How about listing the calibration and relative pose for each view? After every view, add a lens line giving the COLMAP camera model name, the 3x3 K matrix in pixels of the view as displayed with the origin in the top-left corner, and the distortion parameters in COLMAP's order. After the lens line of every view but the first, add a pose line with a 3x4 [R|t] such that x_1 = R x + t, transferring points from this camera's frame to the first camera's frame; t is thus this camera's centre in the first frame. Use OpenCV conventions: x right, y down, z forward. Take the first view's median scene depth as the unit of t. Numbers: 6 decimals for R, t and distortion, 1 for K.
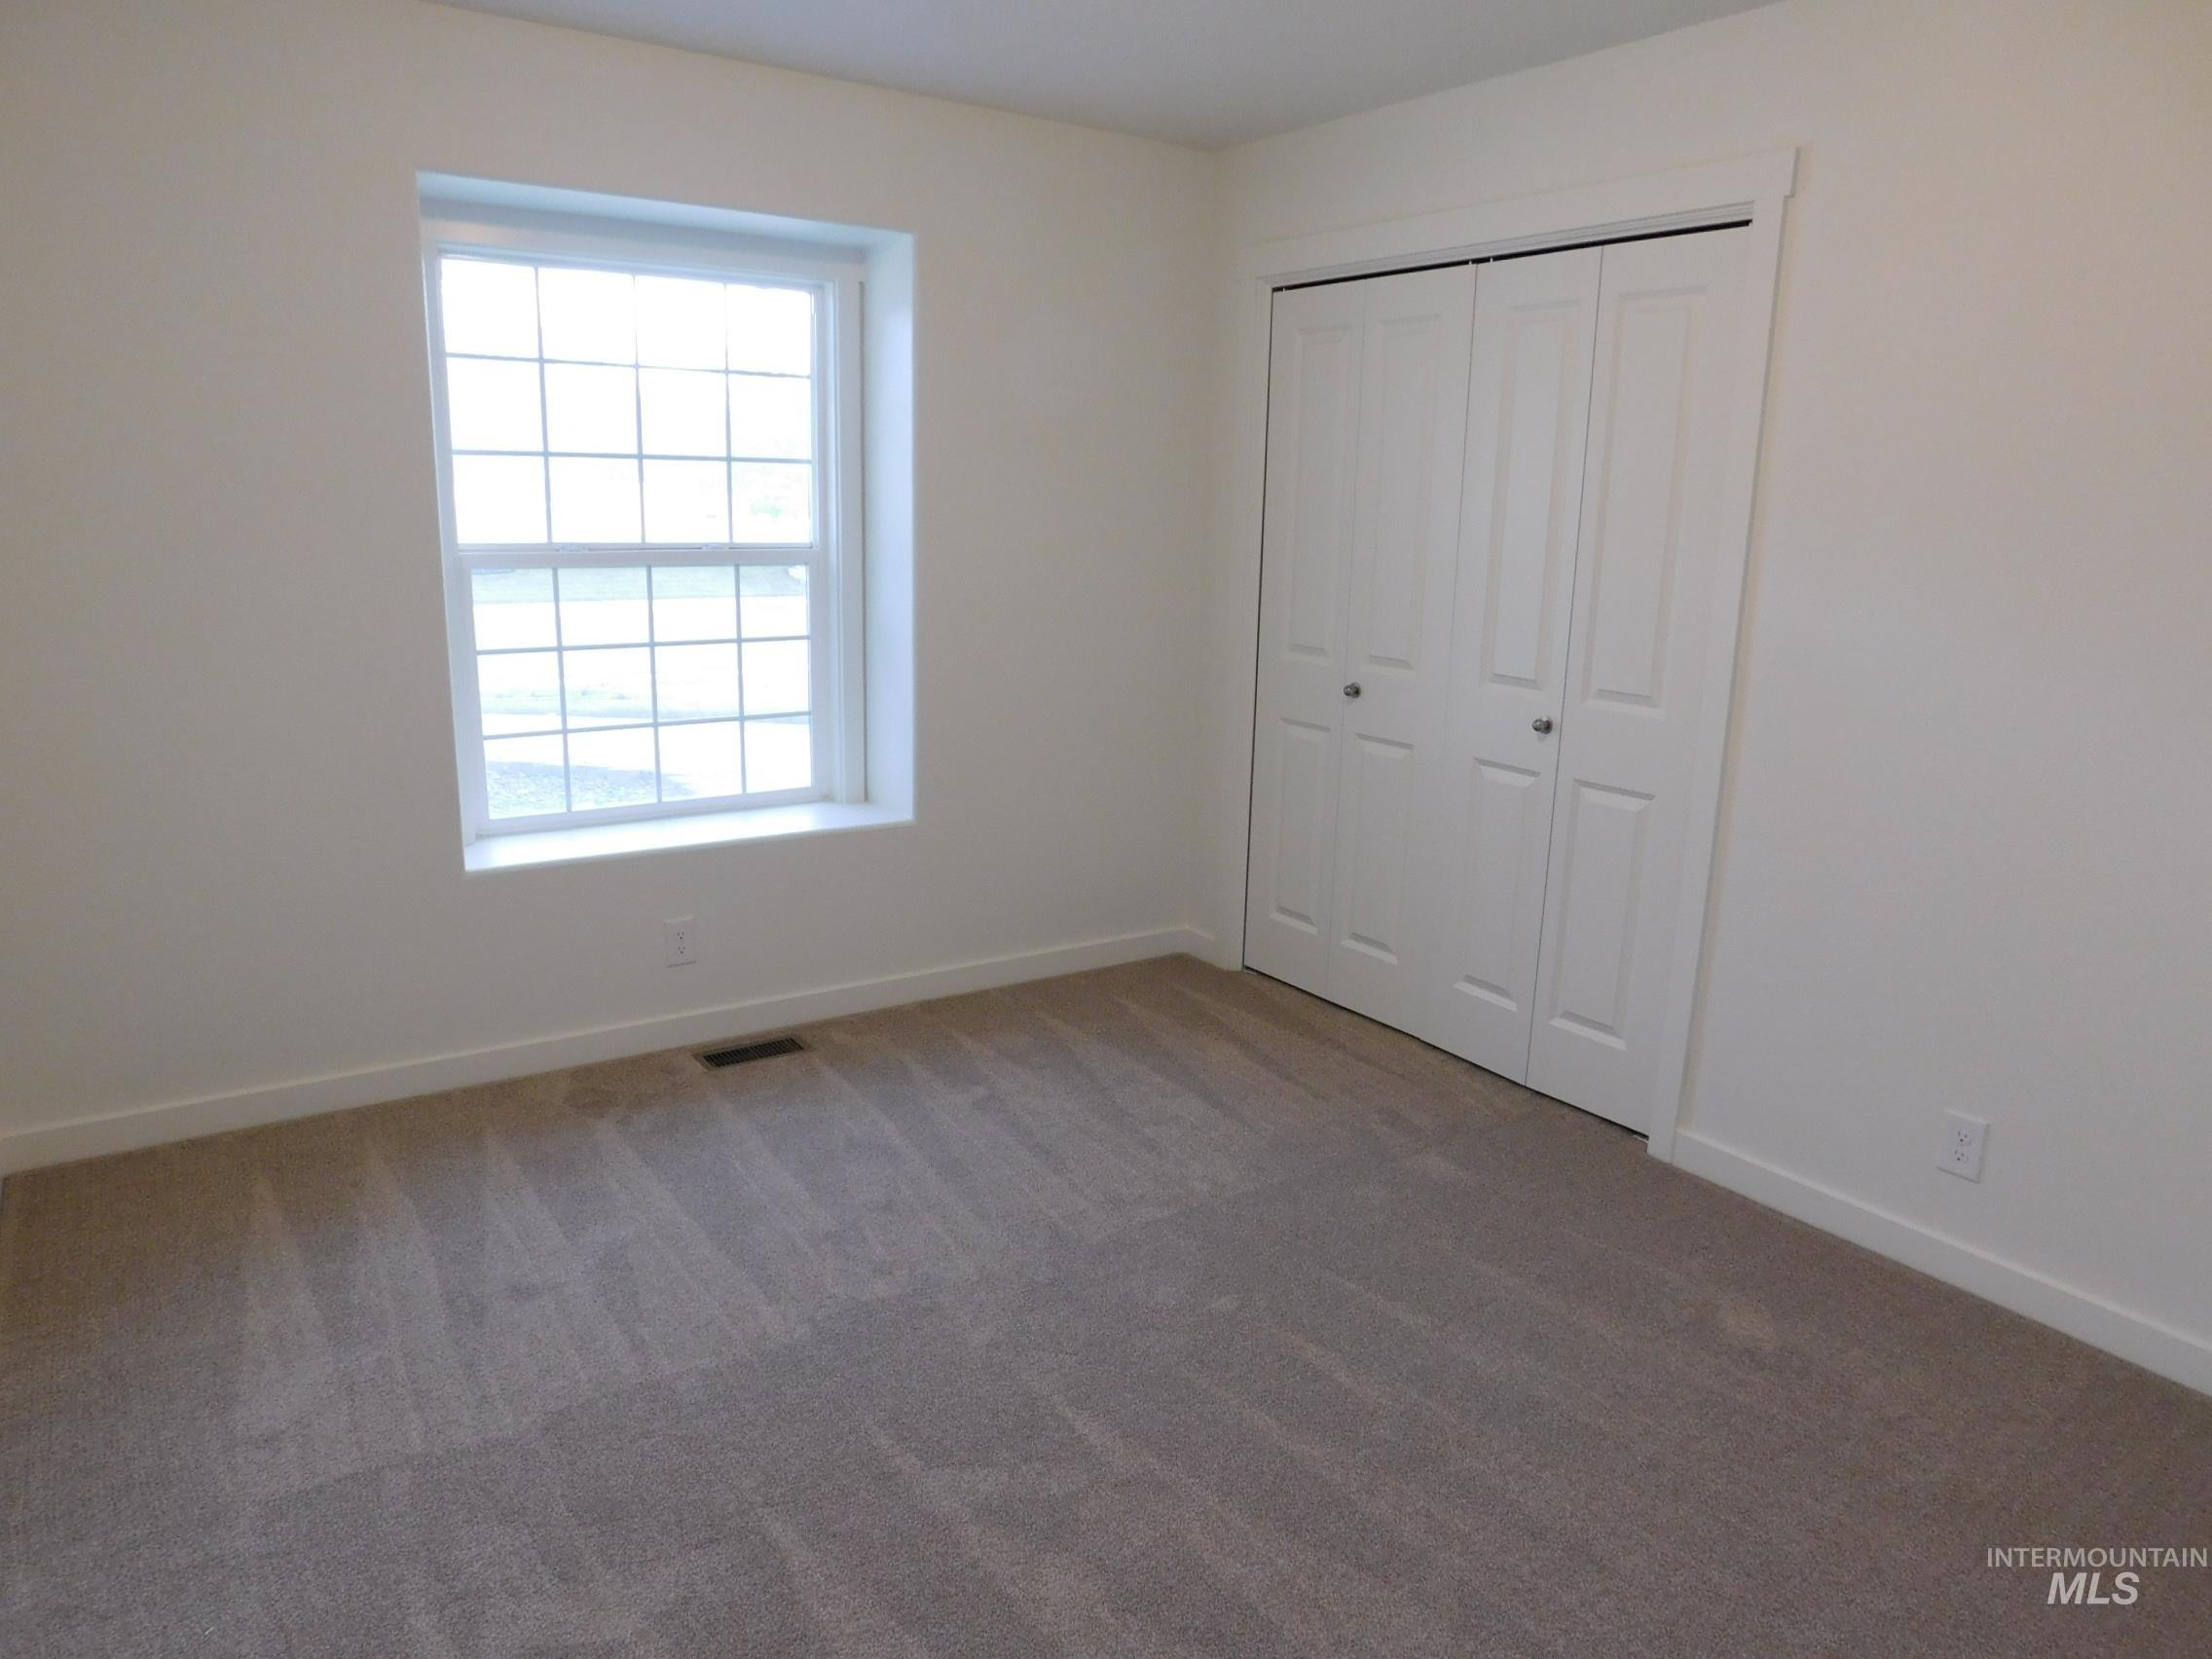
lens RADIAL K [[1468.1, 0, 1106.0], [0, 1468.1, 829.5], [0, 0, 1]] dist [-0.078094, 0.060302]
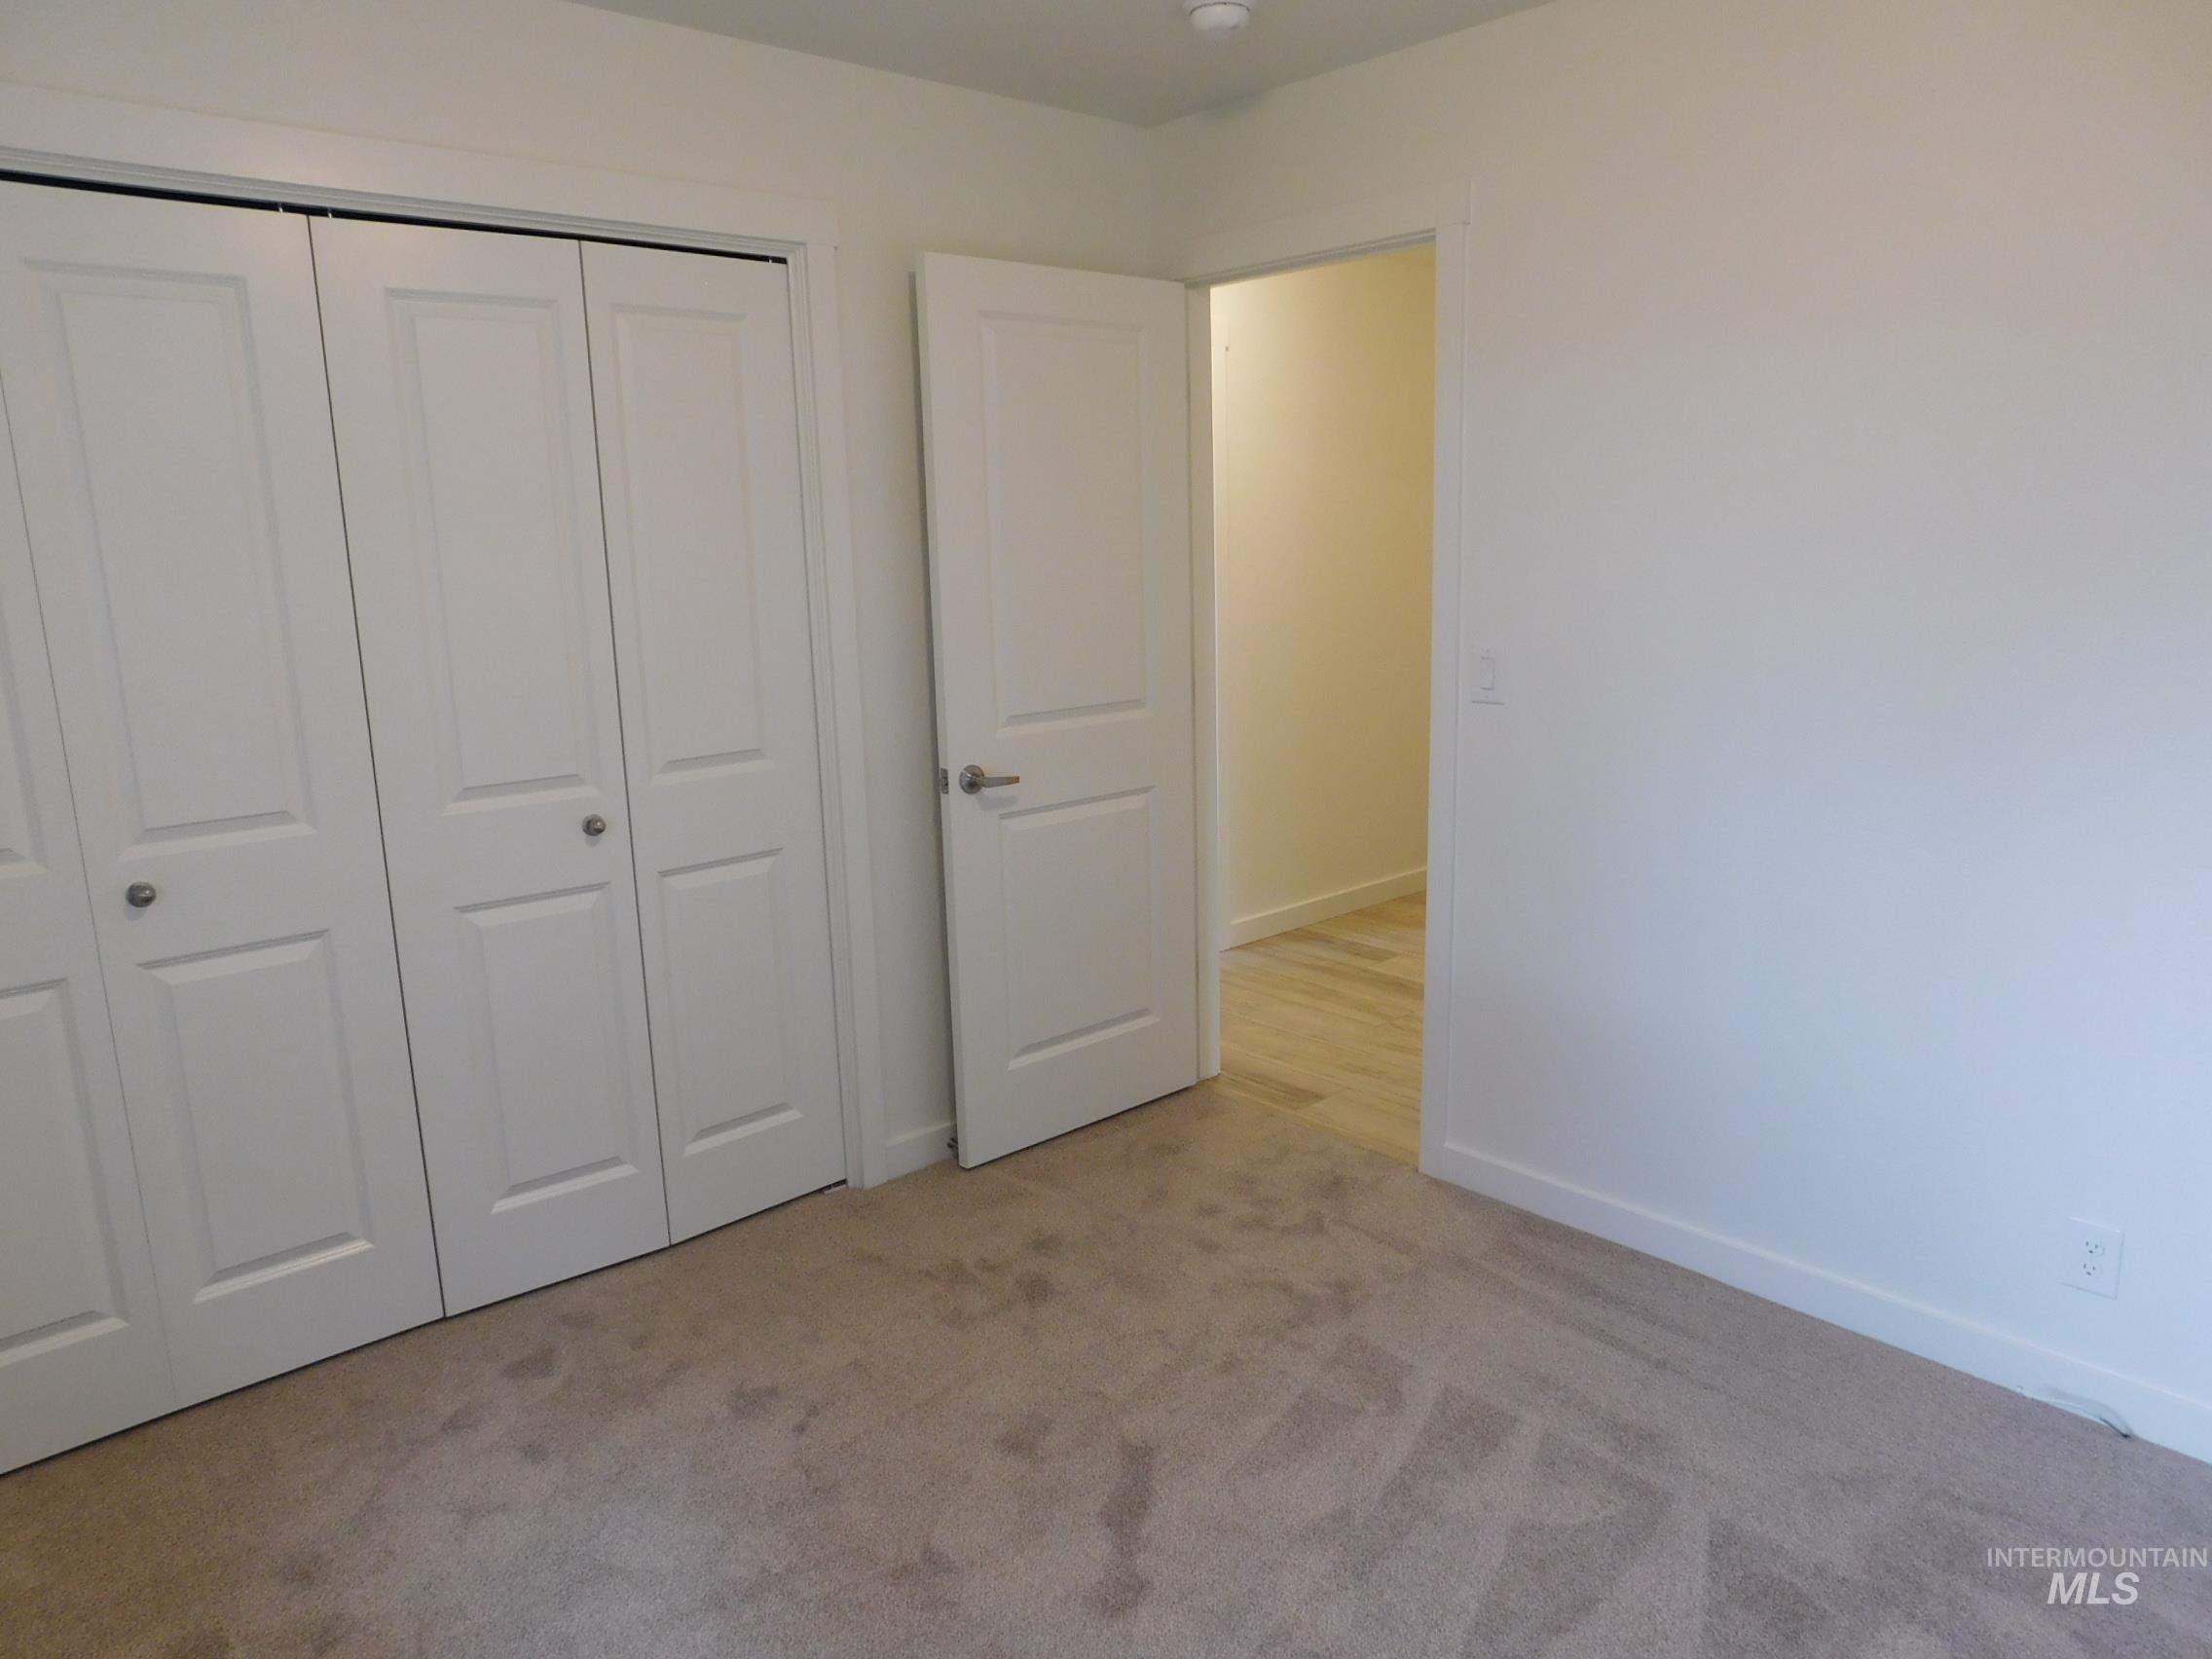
lens RADIAL K [[1468.1, 0, 1106.0], [0, 1468.1, 829.5], [0, 0, 1]] dist [-0.078094, 0.060302]
pose [[-0.109486, -0.211830, 0.971154, -0.514350], [0.249541, 0.939880, 0.233141, -0.186767], [-0.962155, 0.267868, -0.050044, 0.769413]]
